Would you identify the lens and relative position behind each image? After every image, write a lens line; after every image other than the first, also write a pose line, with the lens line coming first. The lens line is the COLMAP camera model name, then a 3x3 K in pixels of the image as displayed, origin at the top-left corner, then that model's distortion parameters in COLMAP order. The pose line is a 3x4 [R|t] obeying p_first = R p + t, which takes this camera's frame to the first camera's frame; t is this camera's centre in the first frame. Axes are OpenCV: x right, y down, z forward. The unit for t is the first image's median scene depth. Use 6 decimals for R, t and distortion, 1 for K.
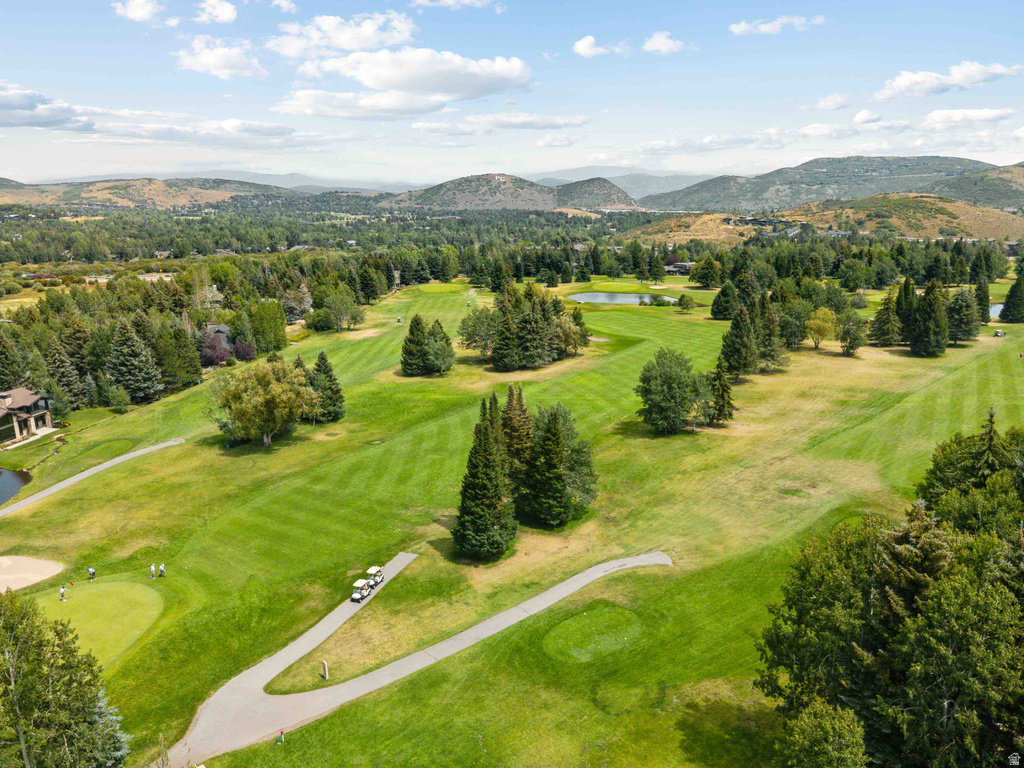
lens RADIAL K [[719.0, 0, 513.9], [0, 719.0, 385.1], [0, 0, 1]] dist [0.003126, 0.003206]
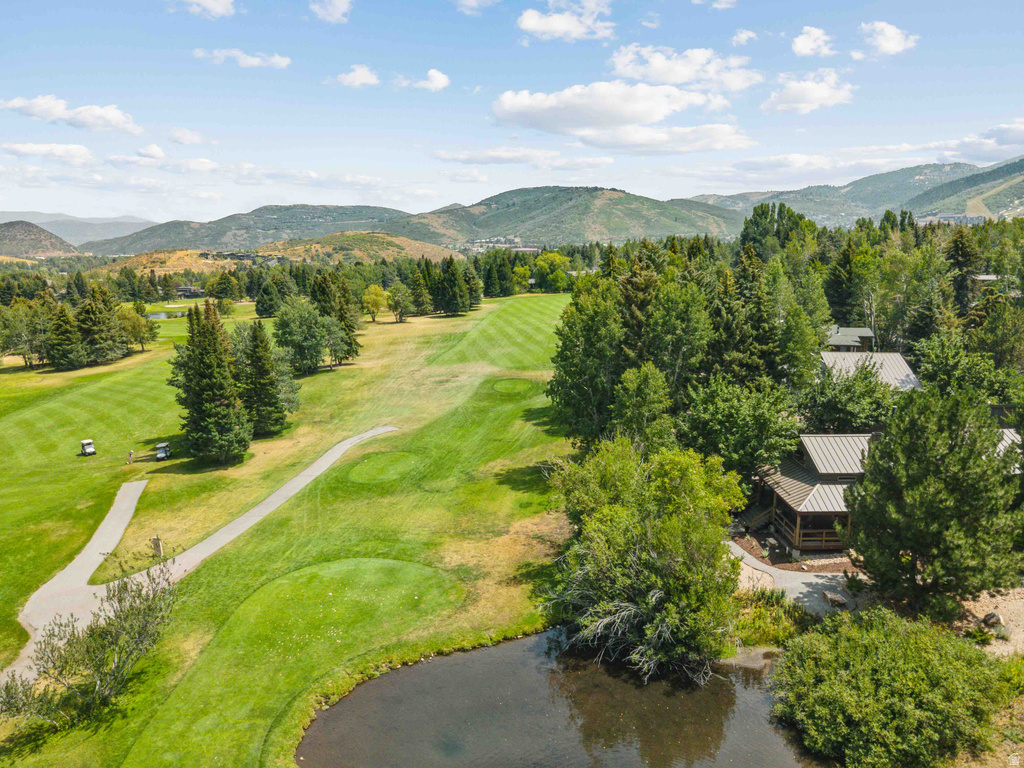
lens RADIAL K [[719.0, 0, 513.9], [0, 719.0, 385.1], [0, 0, 1]] dist [0.003126, 0.003206]
pose [[0.758214, -0.138589, 0.637107, -0.068369], [0.178656, 0.983911, 0.001412, 0.039230], [-0.627051, 0.112753, 0.770774, -0.002765]]
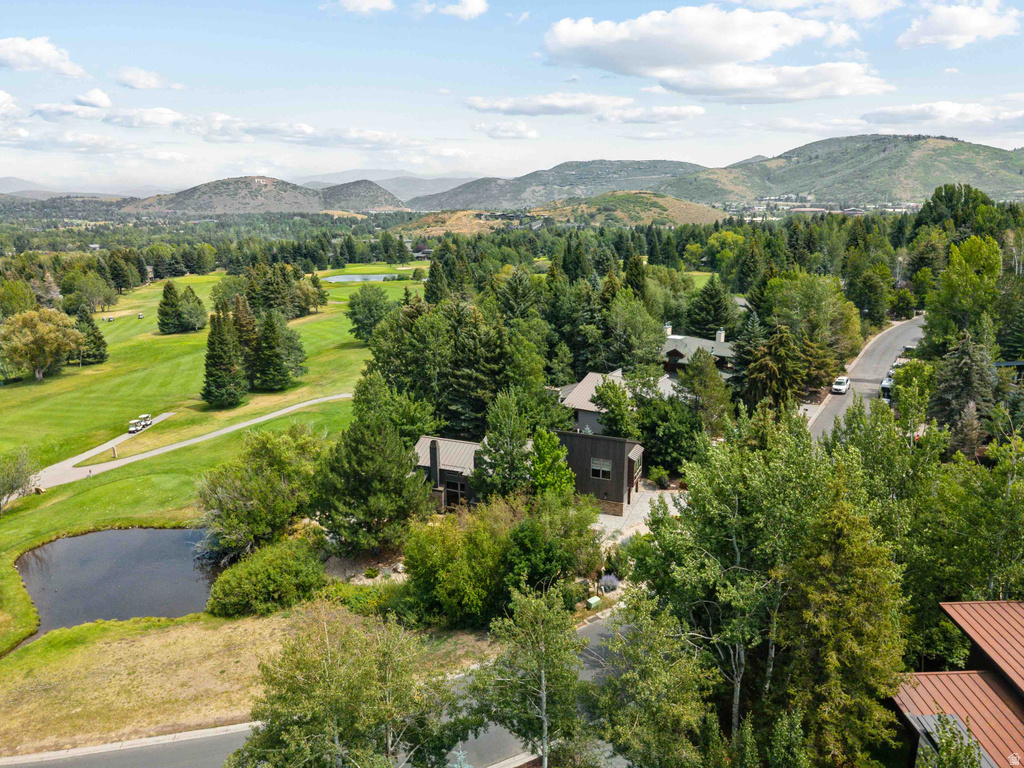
lens RADIAL K [[719.0, 0, 513.9], [0, 719.0, 385.1], [0, 0, 1]] dist [0.003126, 0.003206]
pose [[0.953462, -0.087189, 0.288633, 0.019358], [0.088396, 0.996046, 0.008874, 0.044890], [-0.288266, 0.017053, 0.957399, -0.113537]]
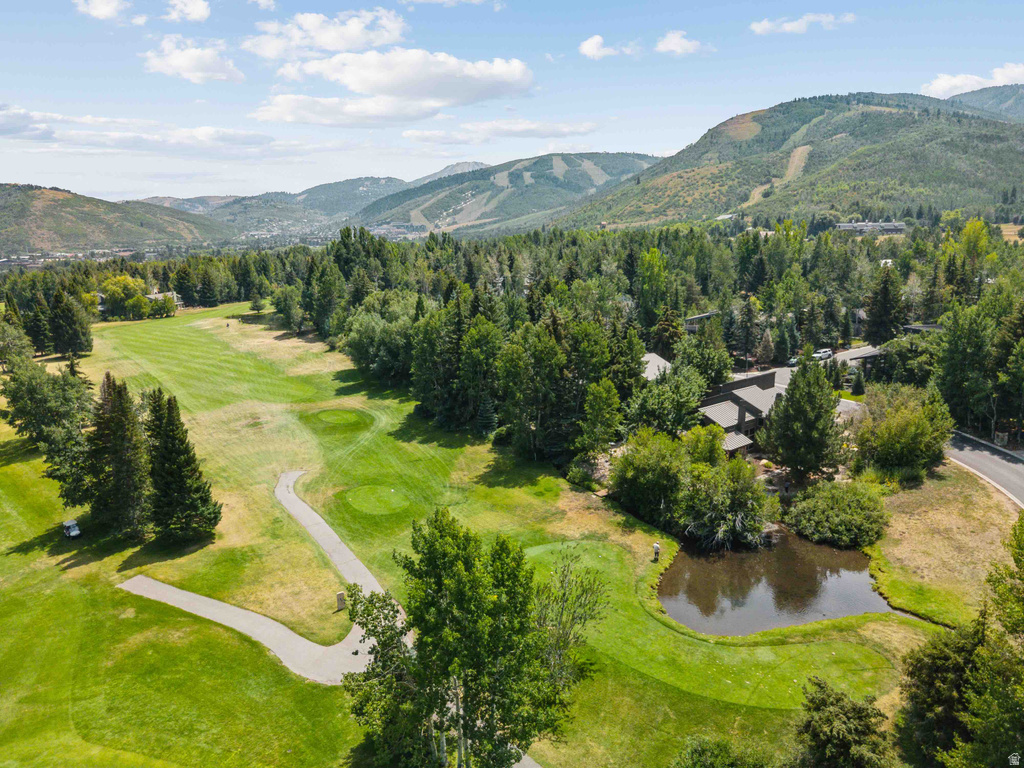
lens RADIAL K [[719.0, 0, 513.9], [0, 719.0, 385.1], [0, 0, 1]] dist [0.003126, 0.003206]
pose [[0.153203, -0.203825, 0.966946, -0.164879], [0.268209, 0.950344, 0.157830, 0.001597], [-0.951101, 0.235164, 0.200264, 0.070981]]
